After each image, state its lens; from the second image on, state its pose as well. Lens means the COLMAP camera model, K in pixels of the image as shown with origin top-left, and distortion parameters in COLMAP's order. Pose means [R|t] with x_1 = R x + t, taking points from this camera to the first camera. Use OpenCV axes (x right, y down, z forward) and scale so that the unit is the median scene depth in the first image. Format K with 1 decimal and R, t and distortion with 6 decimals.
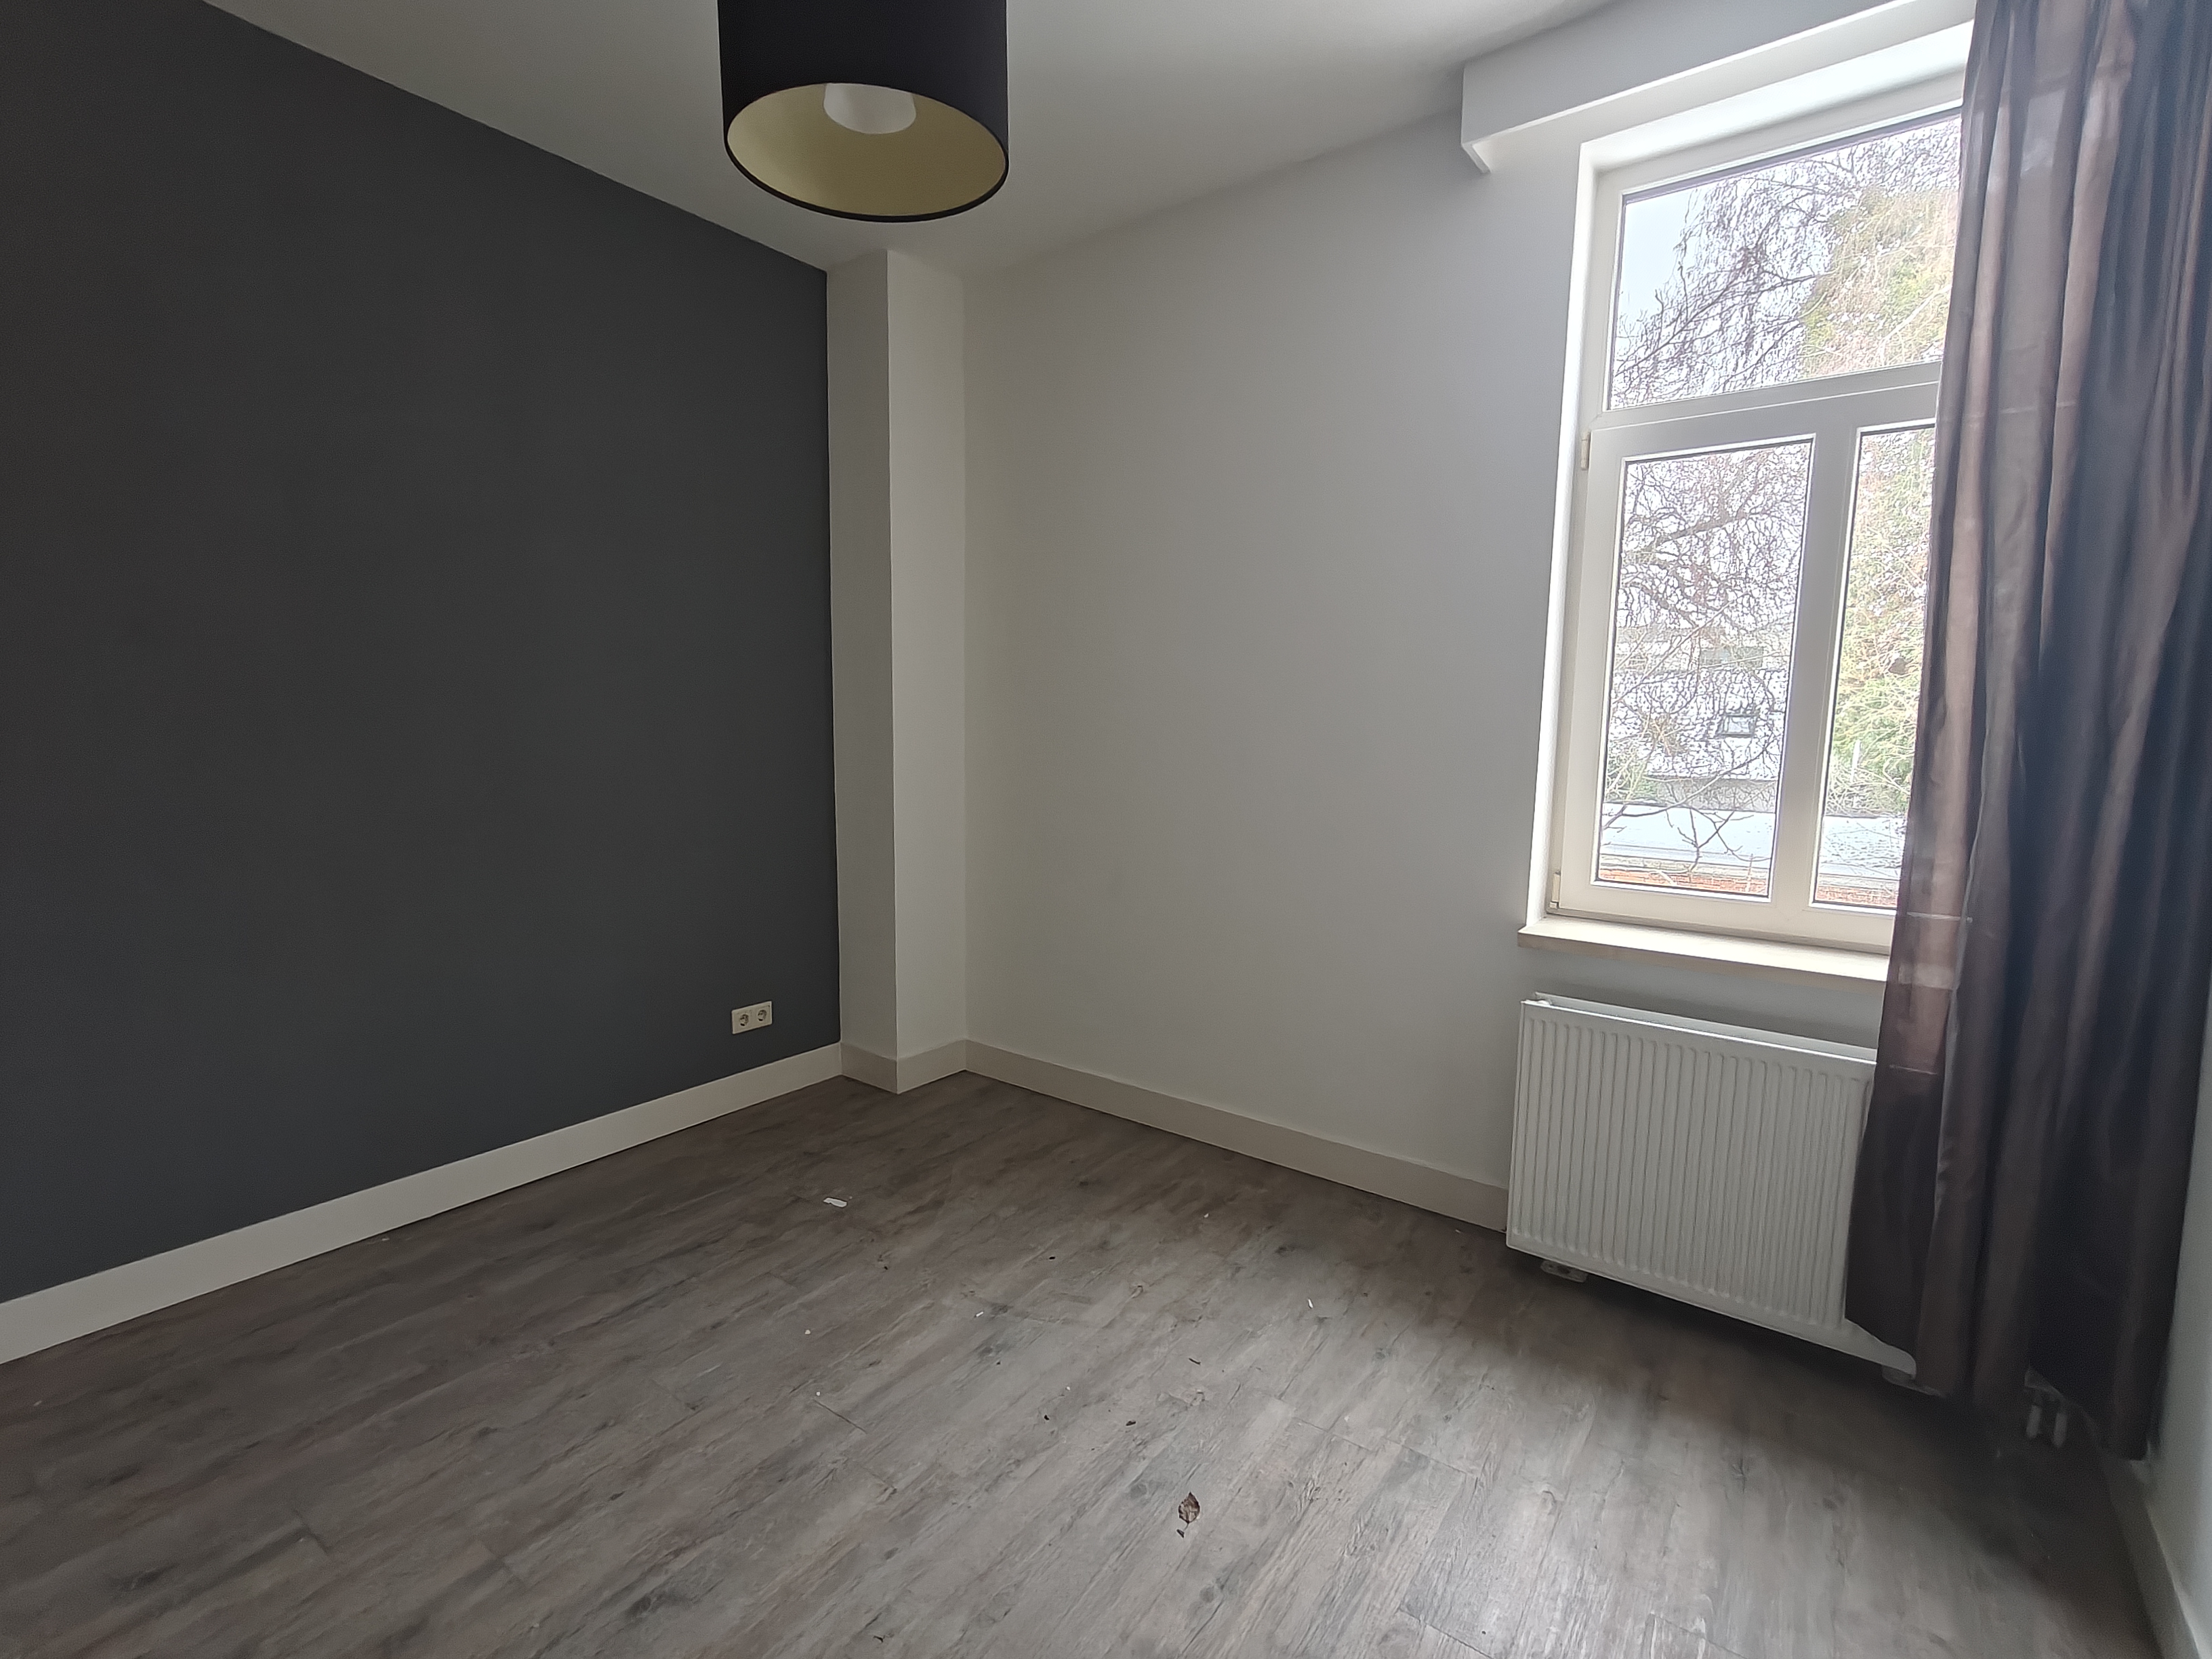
lens RADIAL K [[1035.2, 0, 1097.2], [0, 1035.2, 829.1], [0, 0, 1]] dist [0.001578, 0.003352]
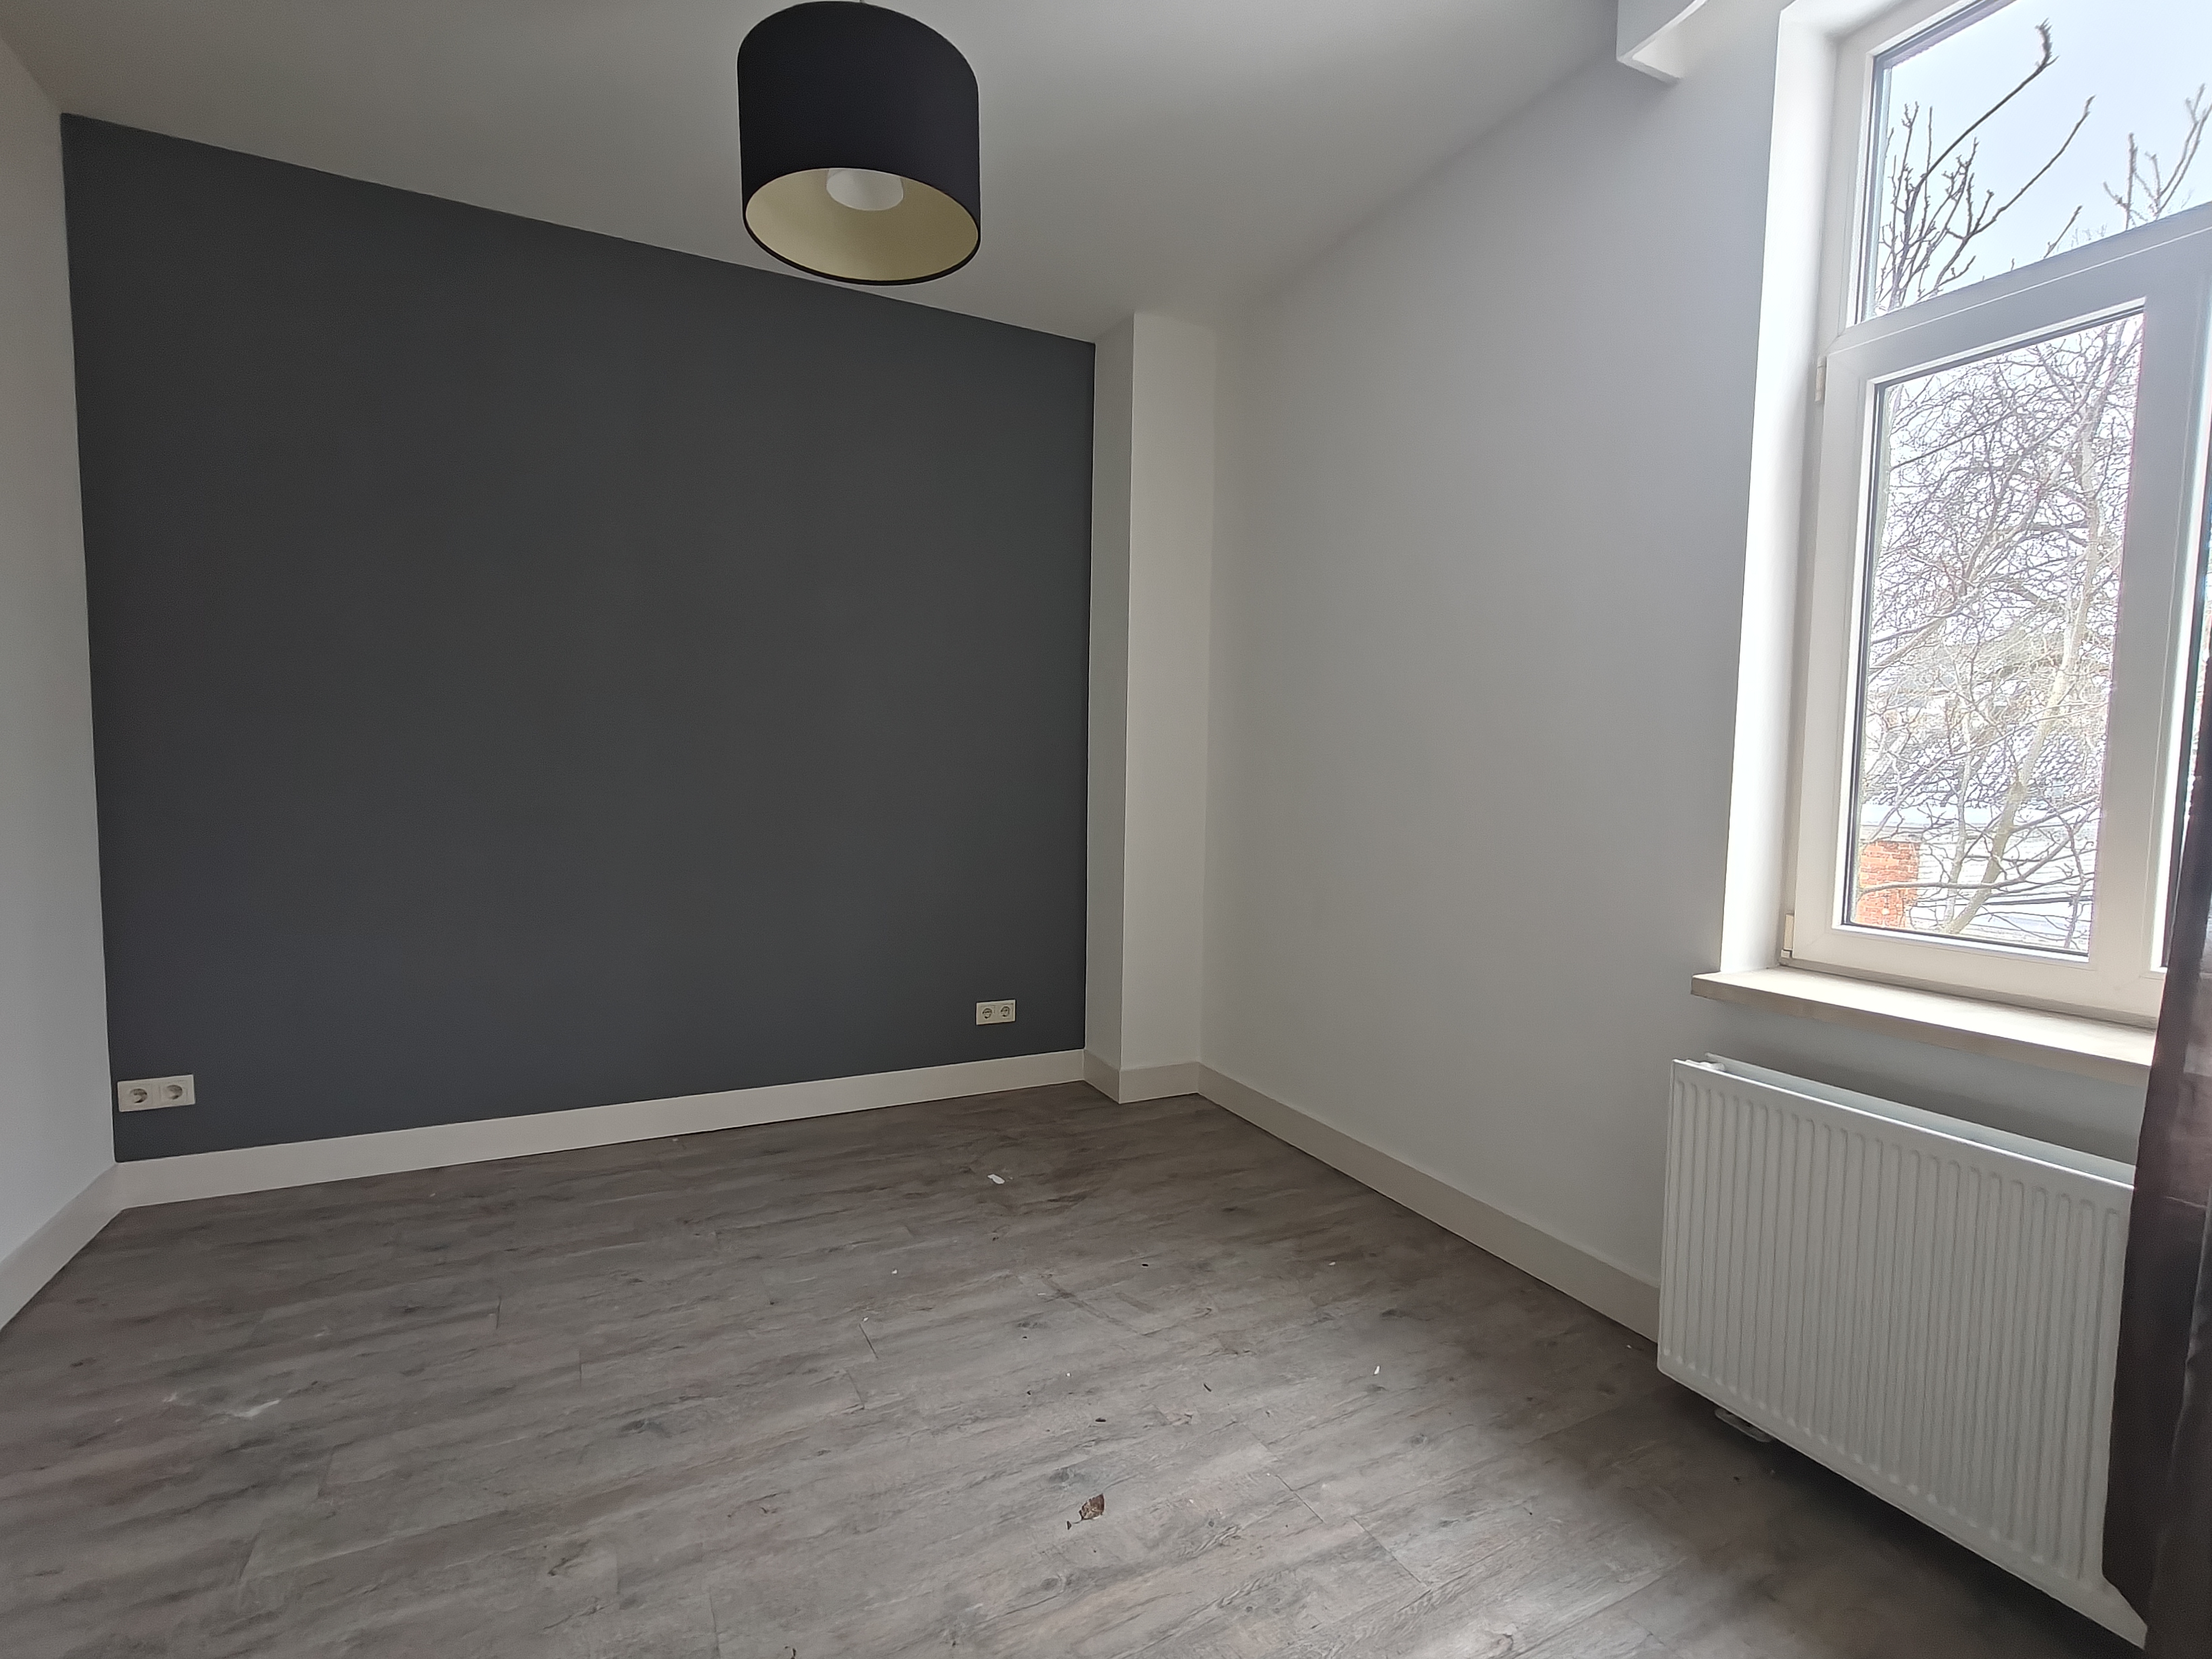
lens RADIAL K [[1035.2, 0, 1092.6], [0, 1035.2, 828.8], [0, 0, 1]] dist [0.001578, 0.003352]
pose [[0.892577, 0.024486, -0.450230, 0.427717], [-0.051768, 0.997487, -0.048380, 0.058237], [0.447914, 0.066490, 0.891601, 0.078879]]
